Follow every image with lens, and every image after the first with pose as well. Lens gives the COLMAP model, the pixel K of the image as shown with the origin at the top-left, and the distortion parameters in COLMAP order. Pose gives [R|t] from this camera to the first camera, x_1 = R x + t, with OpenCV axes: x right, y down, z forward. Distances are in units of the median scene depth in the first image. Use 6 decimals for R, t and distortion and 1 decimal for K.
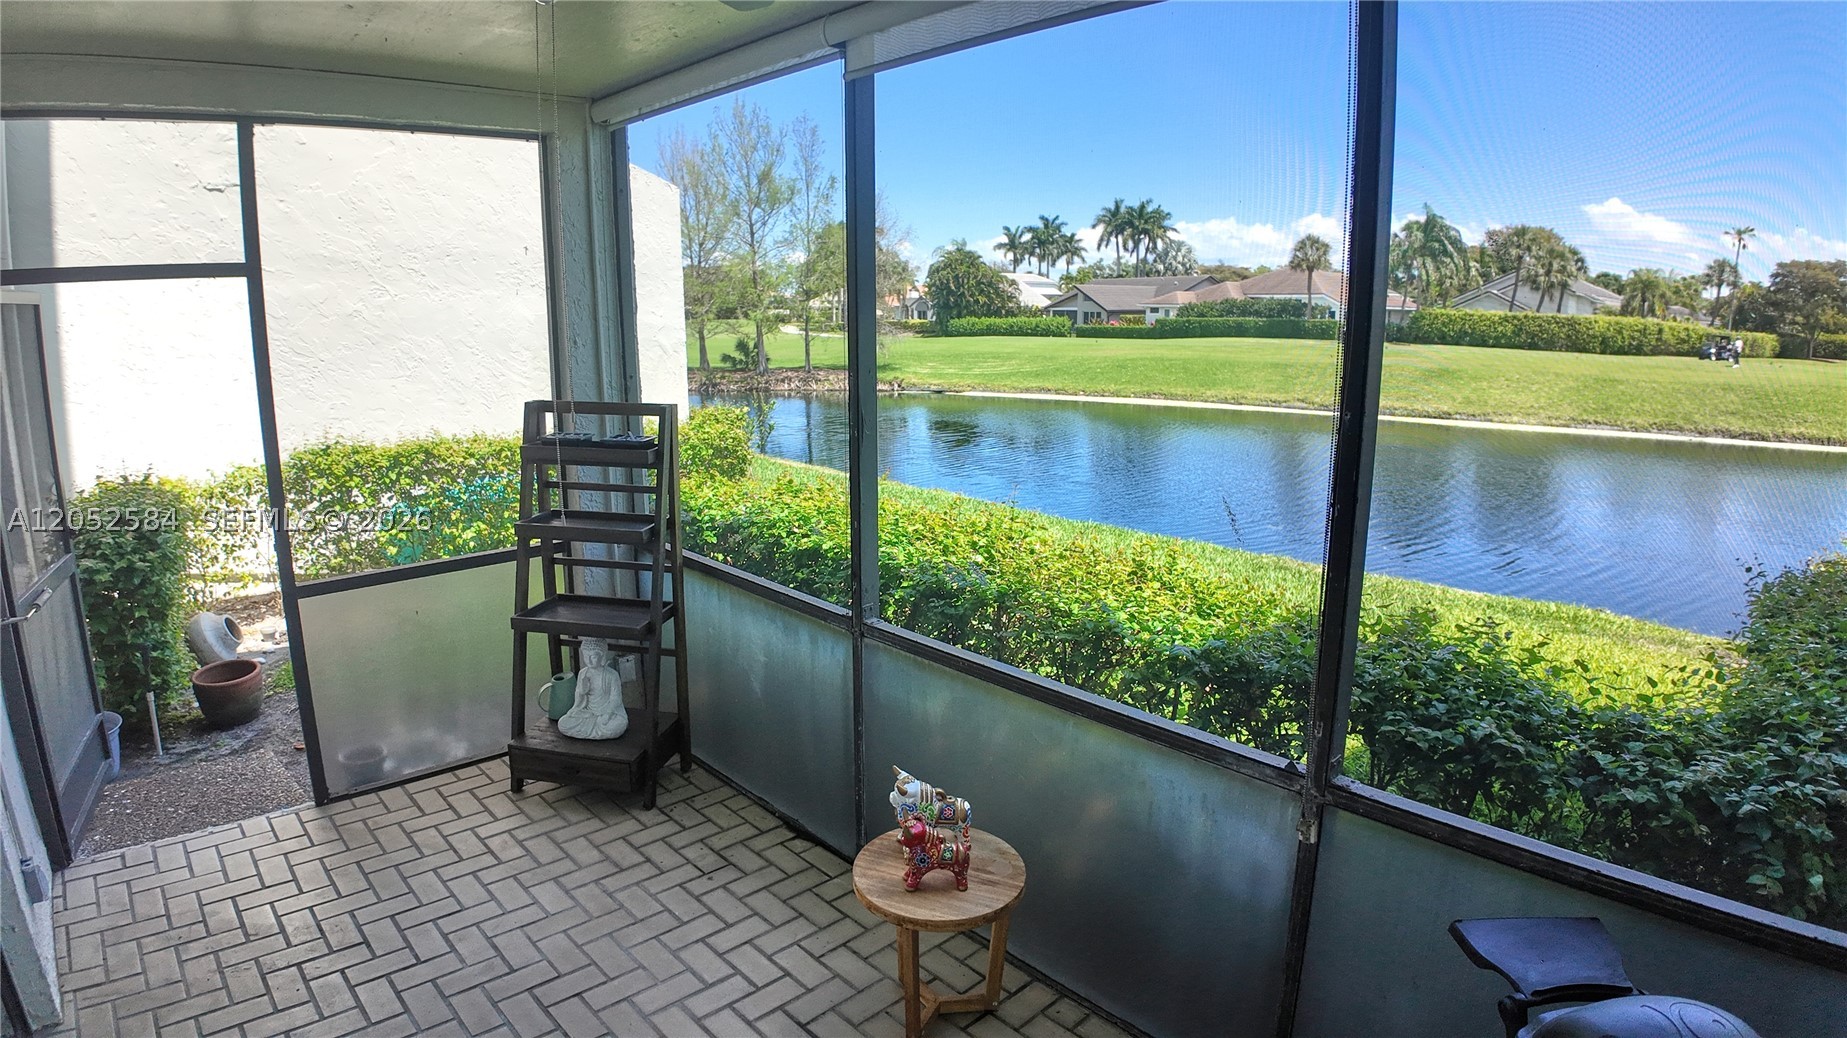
lens RADIAL K [[1007.3, 0, 923.5], [0, 1007.3, 519.0], [0, 0, 1]] dist [-0.079845, -0.032590]
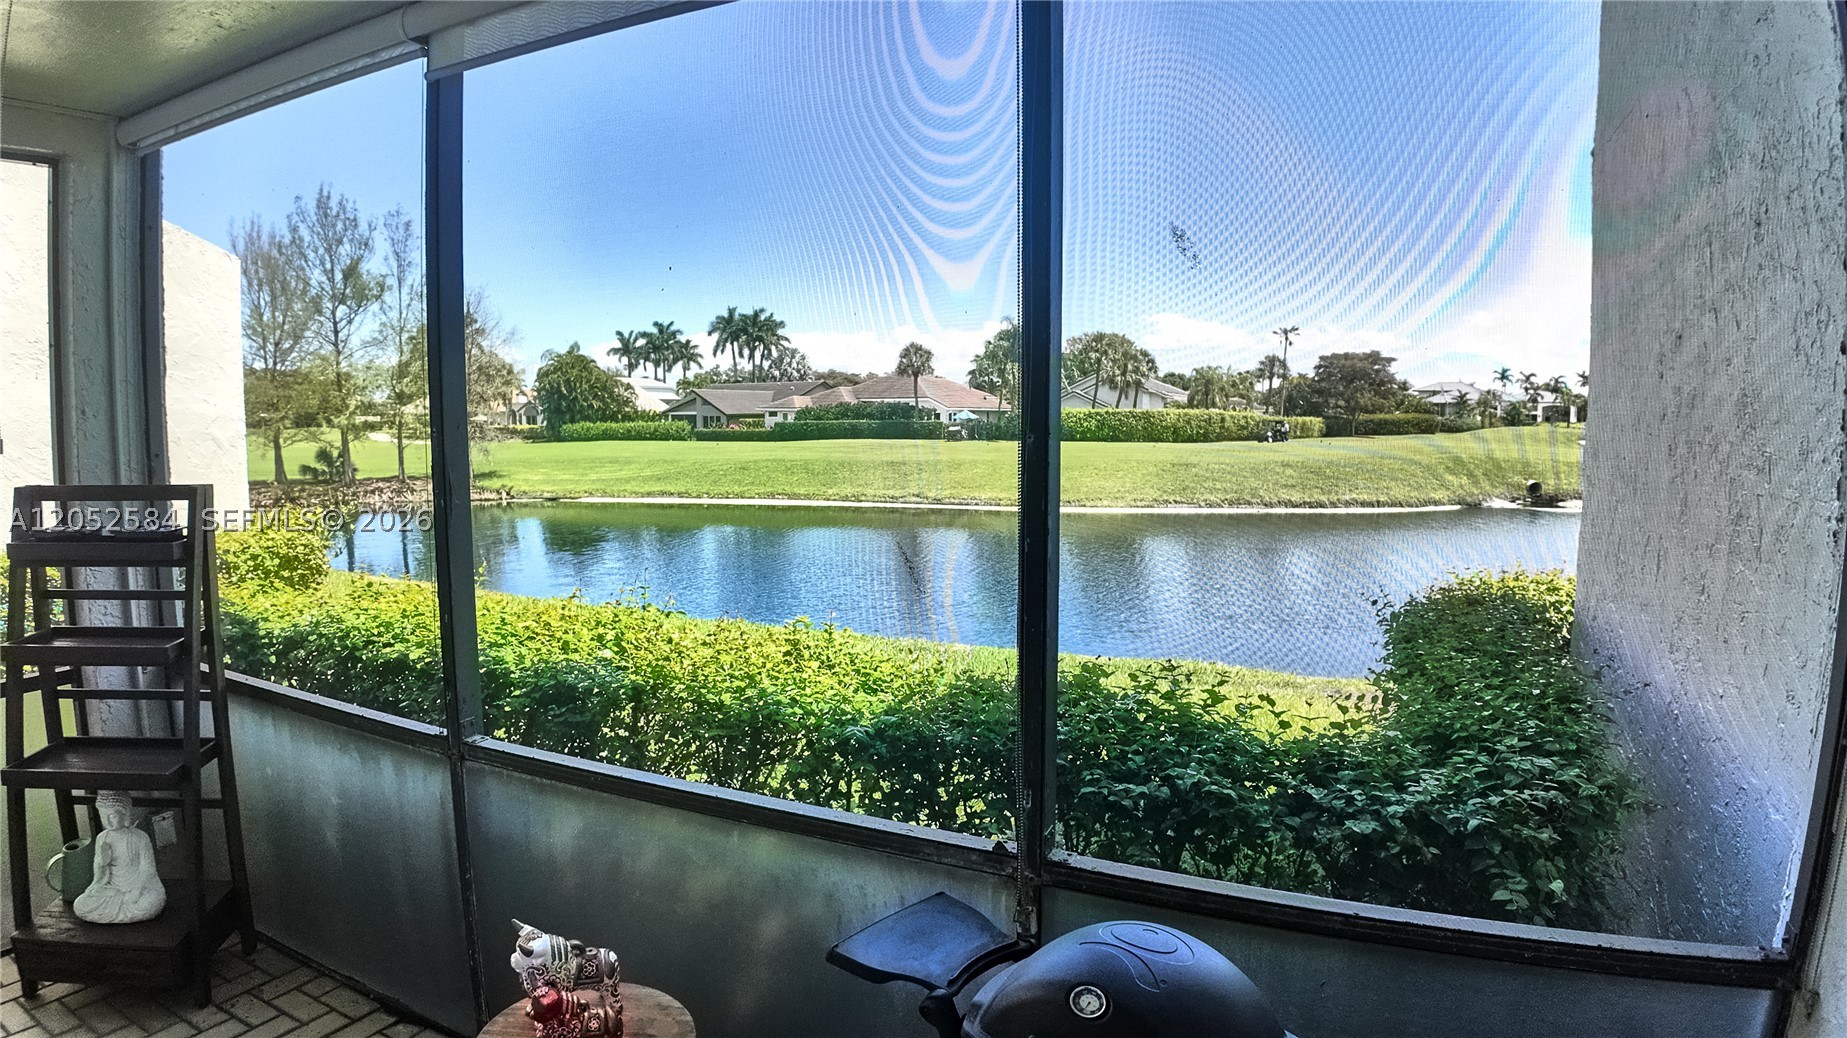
lens RADIAL K [[1007.3, 0, 923.5], [0, 1007.3, 519.0], [0, 0, 1]] dist [-0.079845, -0.032590]
pose [[0.931450, -0.037595, 0.361923, 0.003042], [0.075692, 0.992909, -0.091662, 0.022899], [-0.355910, 0.112773, 0.927691, 0.105282]]
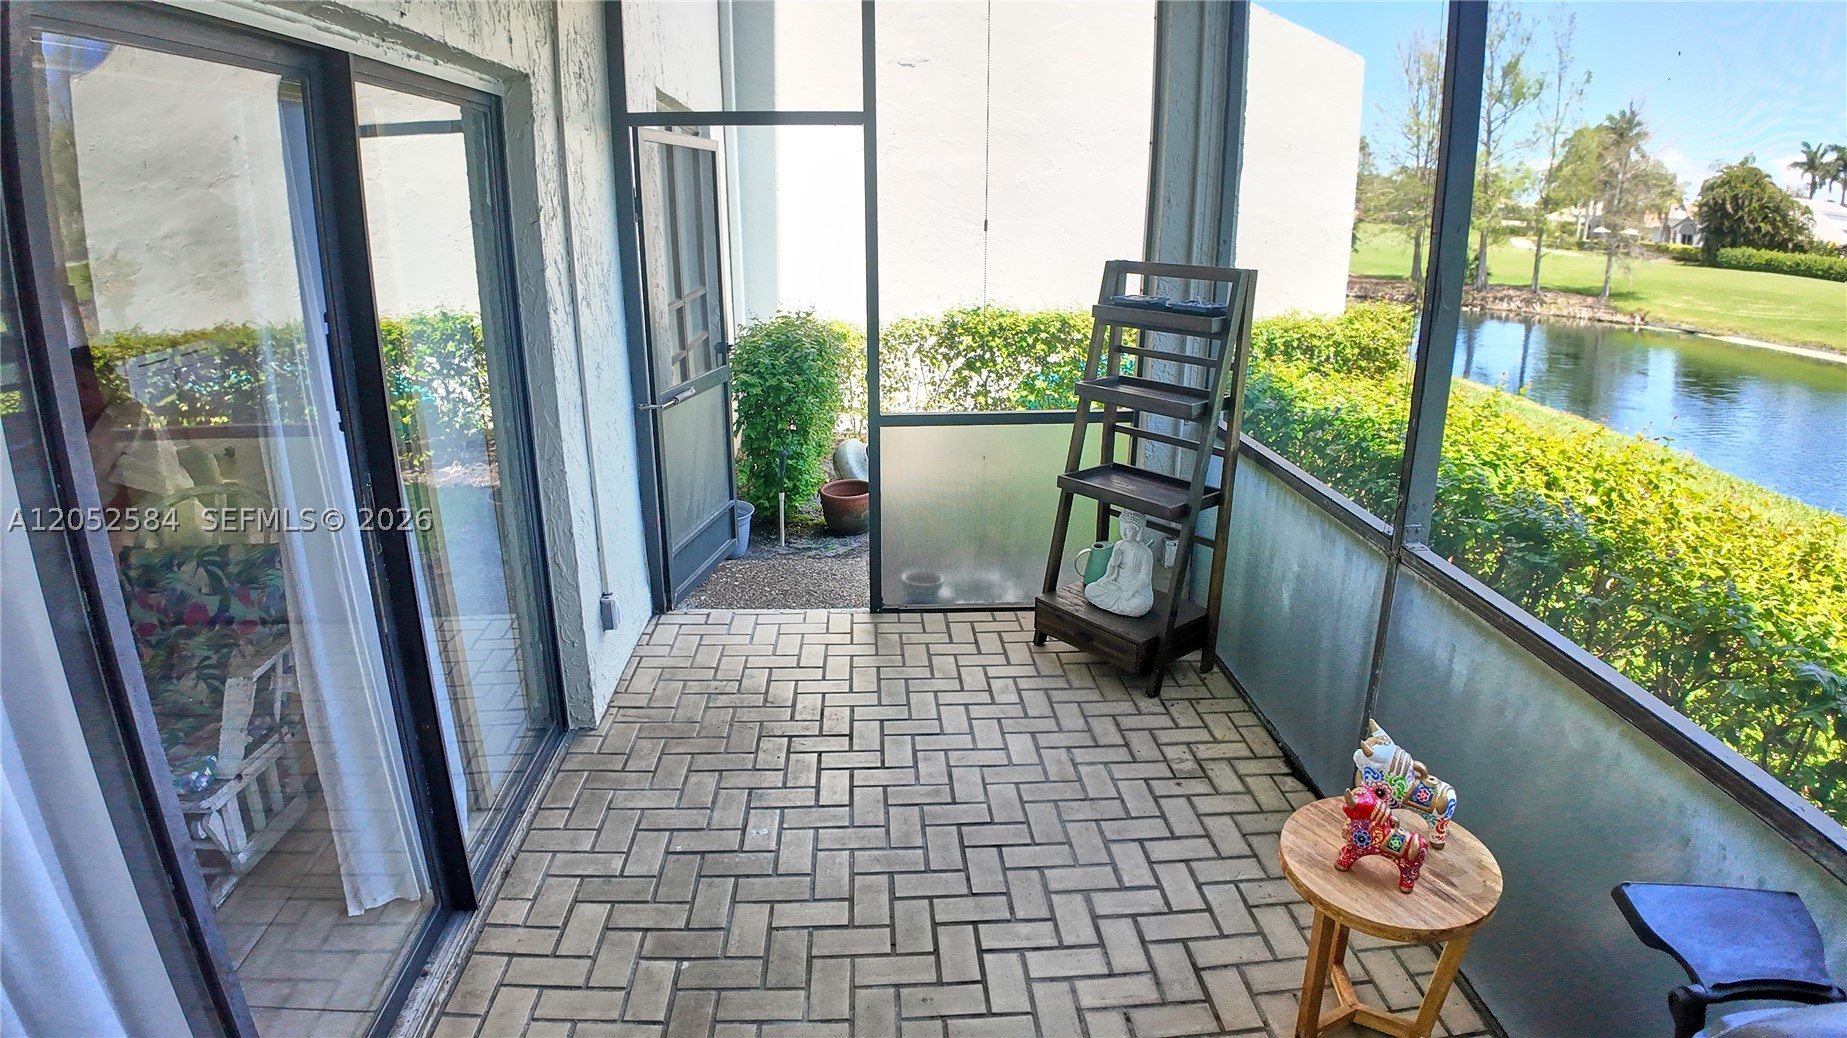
lens RADIAL K [[995.5, 0, 904.0], [0, 995.5, 531.2], [0, 0, 1]] dist [-0.100697, -0.010079]
pose [[0.763877, 0.197127, -0.614519, 0.087414], [-0.130281, 0.979706, 0.152326, 0.020626], [0.632075, -0.036298, 0.774056, 0.114771]]
